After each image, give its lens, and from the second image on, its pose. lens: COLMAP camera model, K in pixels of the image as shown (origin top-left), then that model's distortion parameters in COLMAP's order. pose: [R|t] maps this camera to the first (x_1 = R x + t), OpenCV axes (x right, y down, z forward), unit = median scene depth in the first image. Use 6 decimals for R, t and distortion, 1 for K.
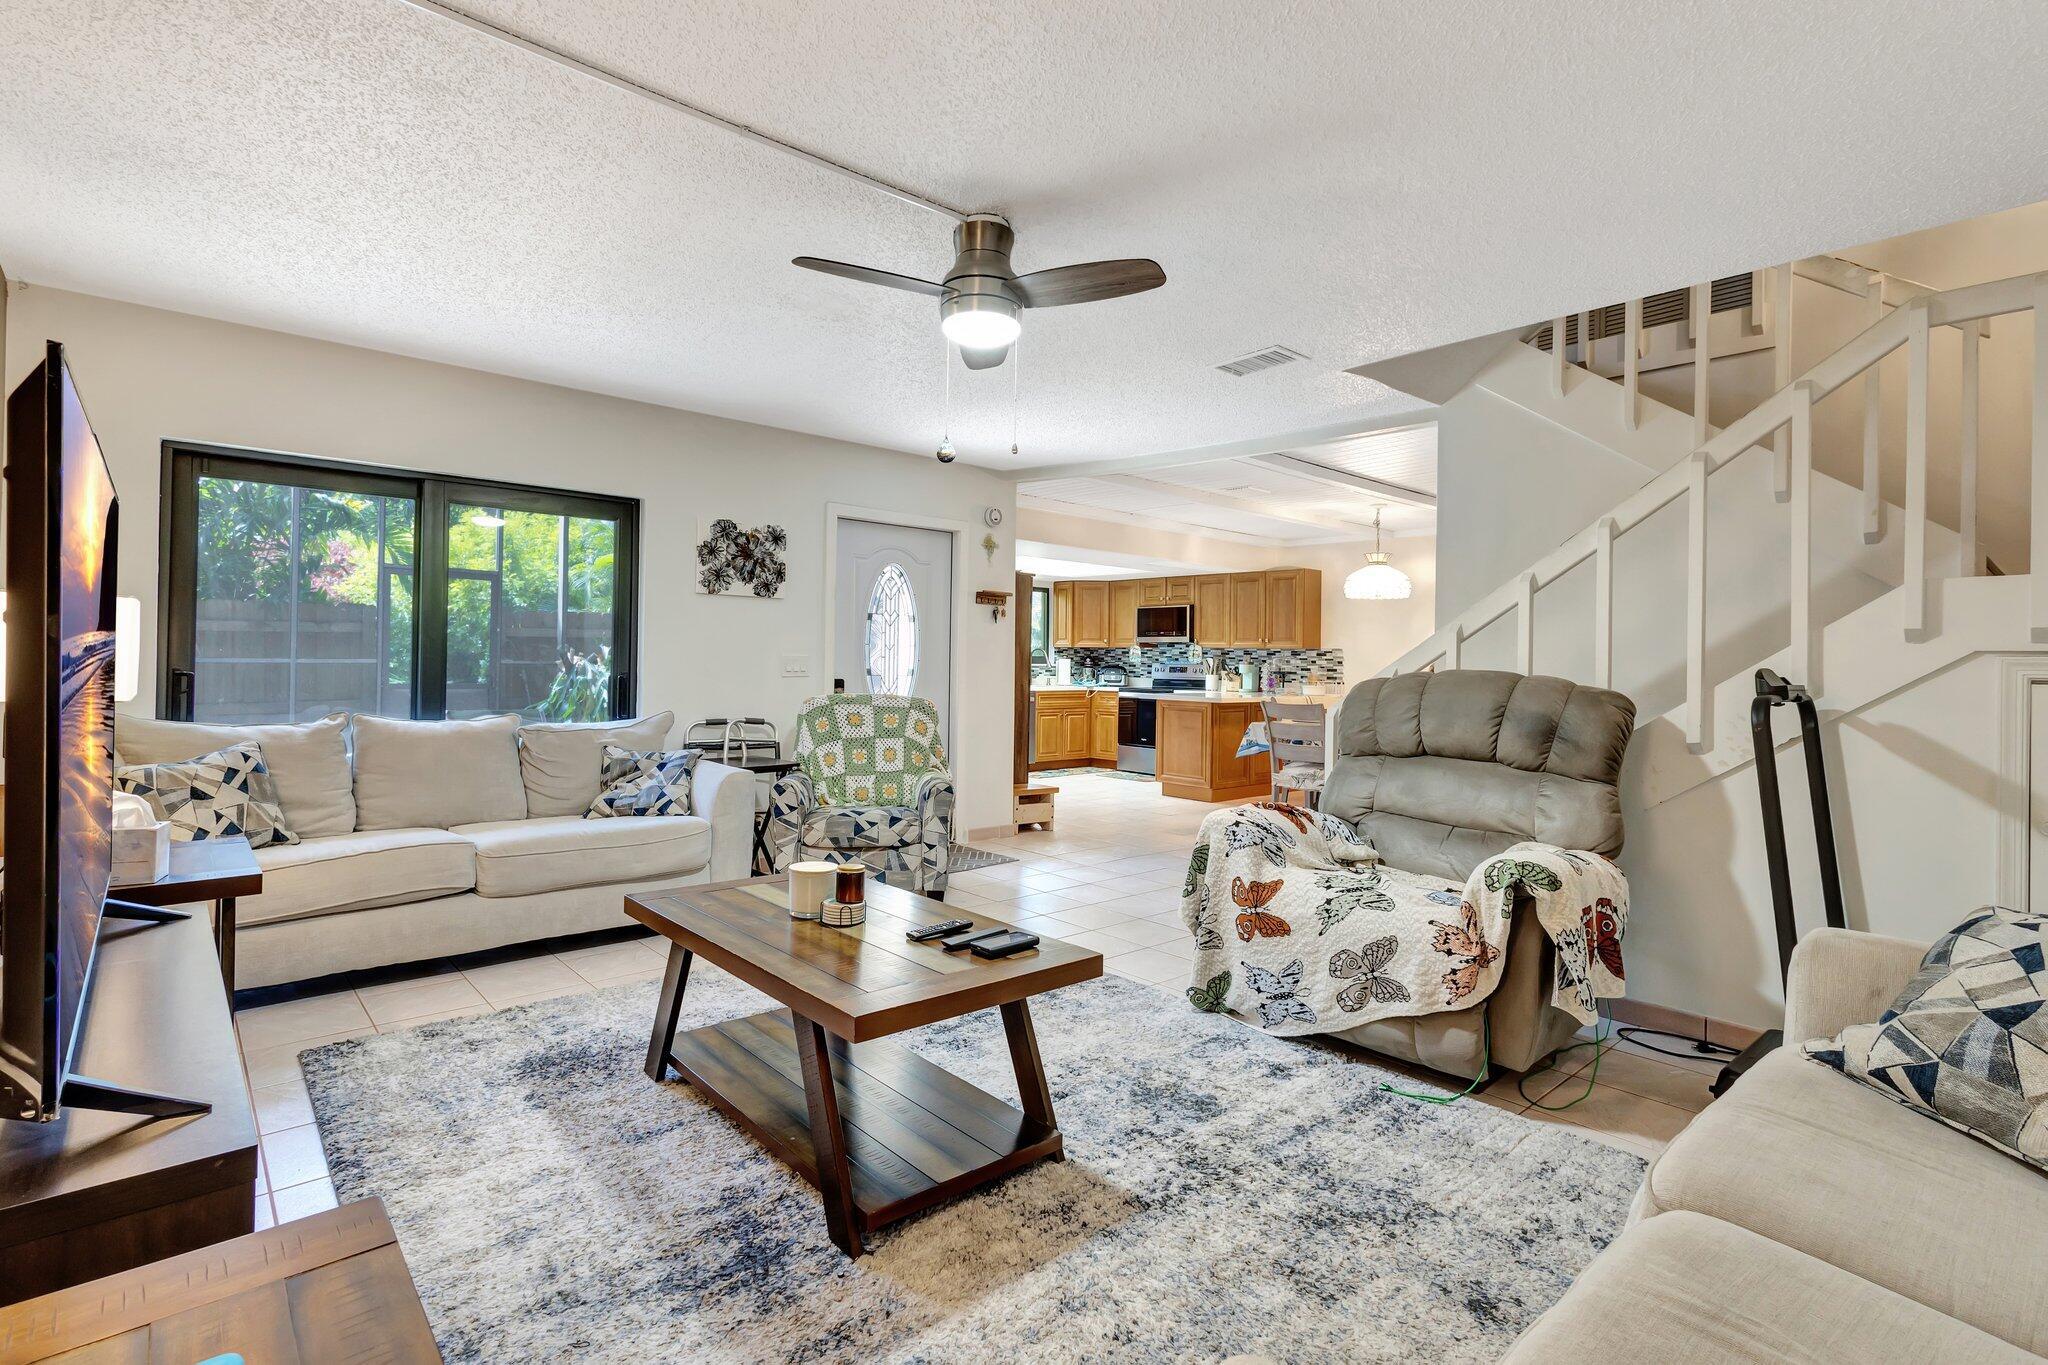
lens RADIAL K [[969.6, 0, 1009.1], [0, 969.6, 658.7], [0, 0, 1]] dist [0.003266, 0.000165]
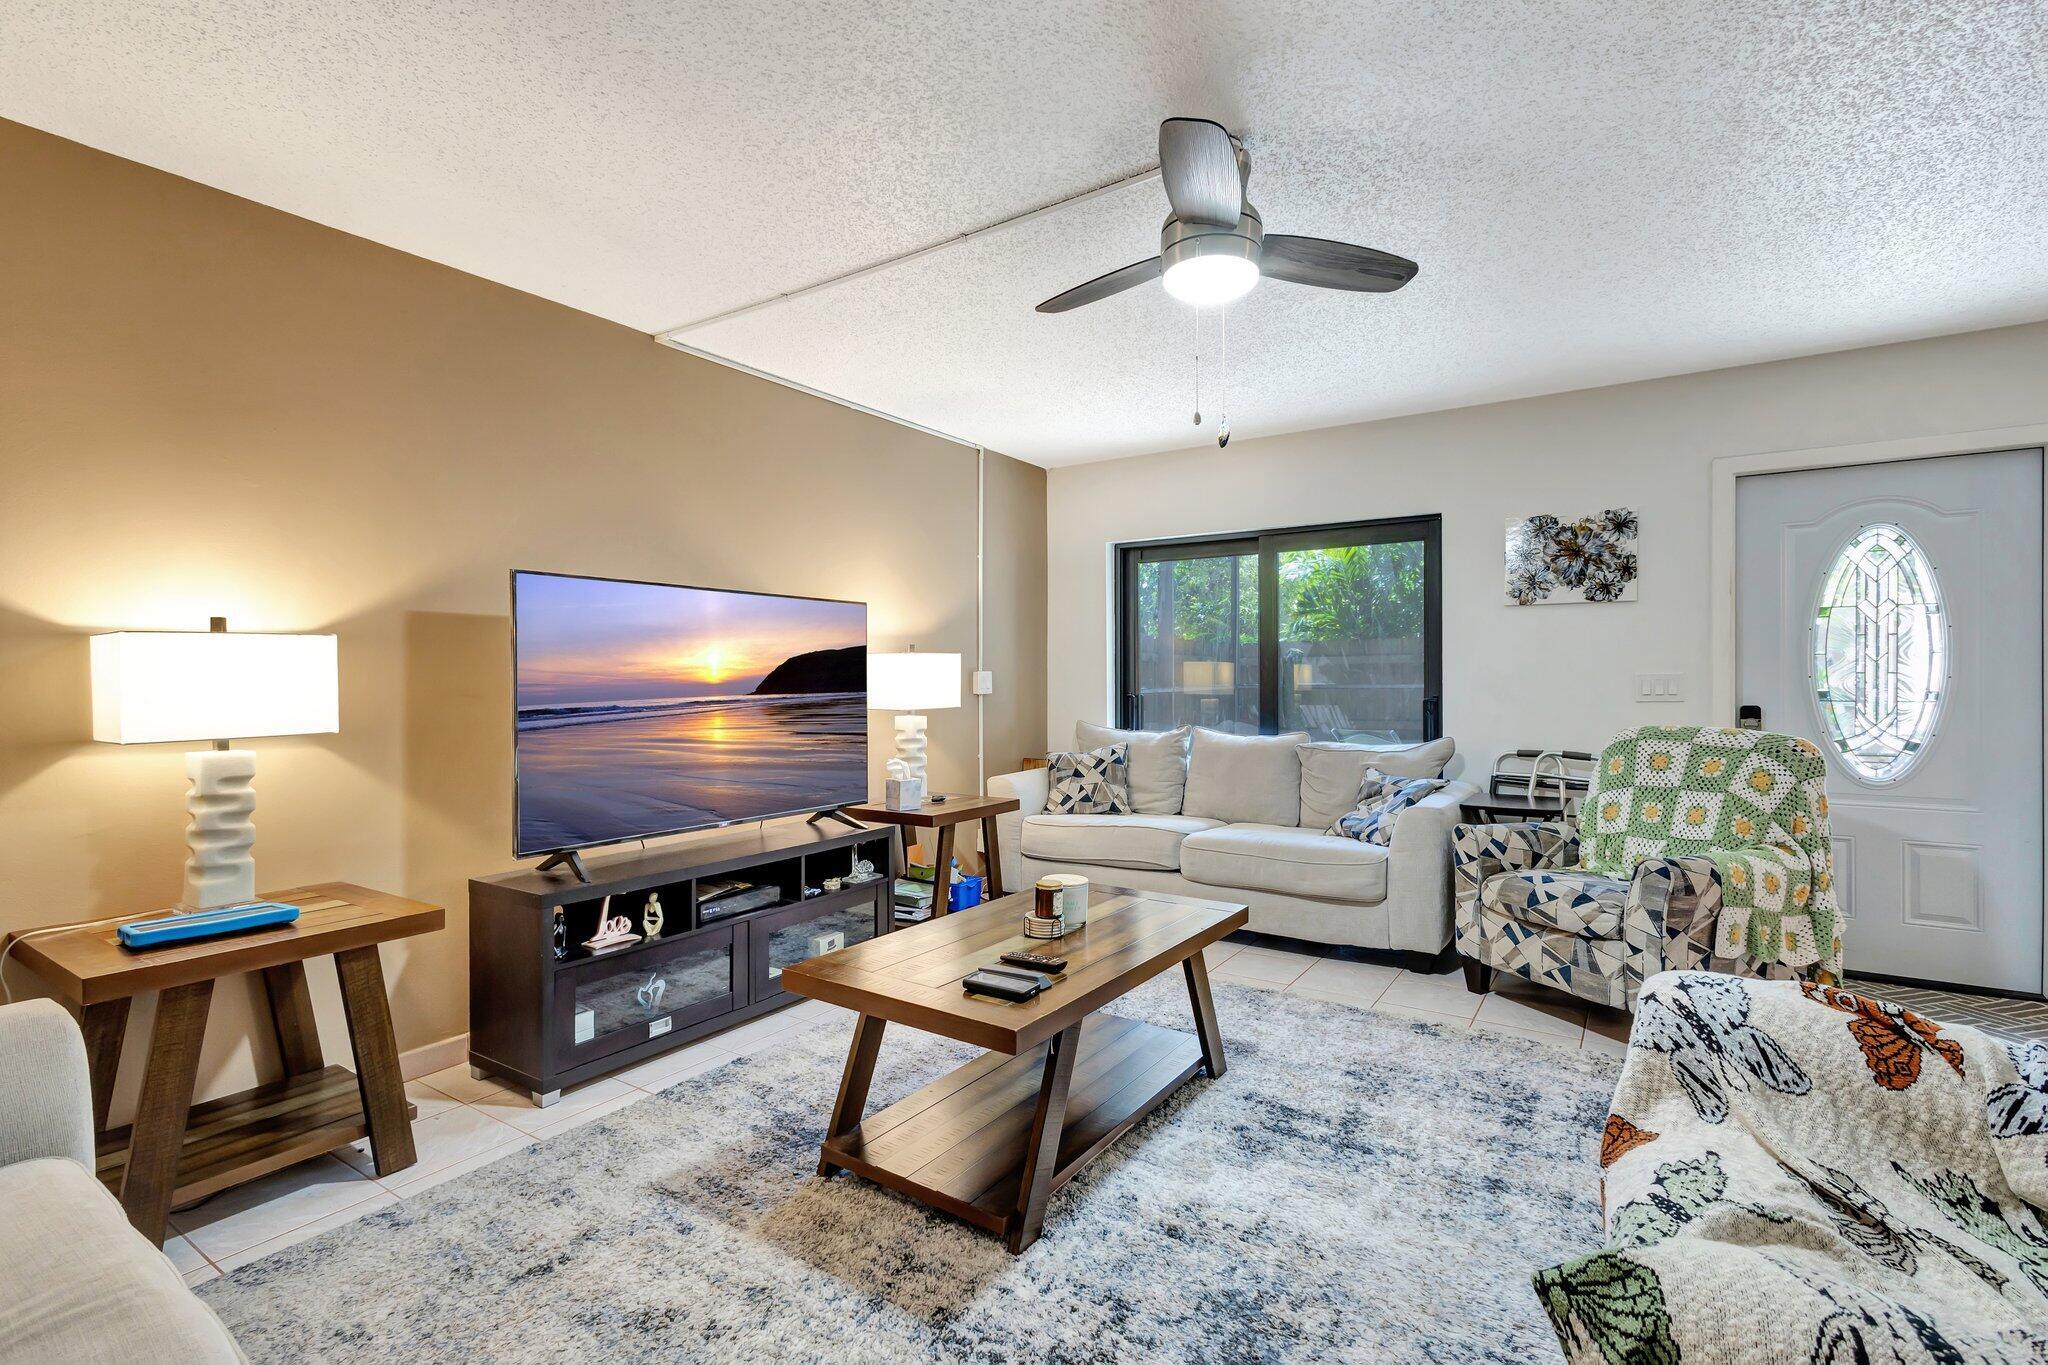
lens RADIAL K [[941.7, 0, 1024.0], [0, 941.7, 682.5], [0, 0, 1]] dist [0.003858, -0.000030]
pose [[0.248249, -0.013442, -0.968603, 0.462059], [0.010804, 0.999880, -0.011107, 0.007813], [0.968636, -0.007708, 0.248364, 0.420399]]
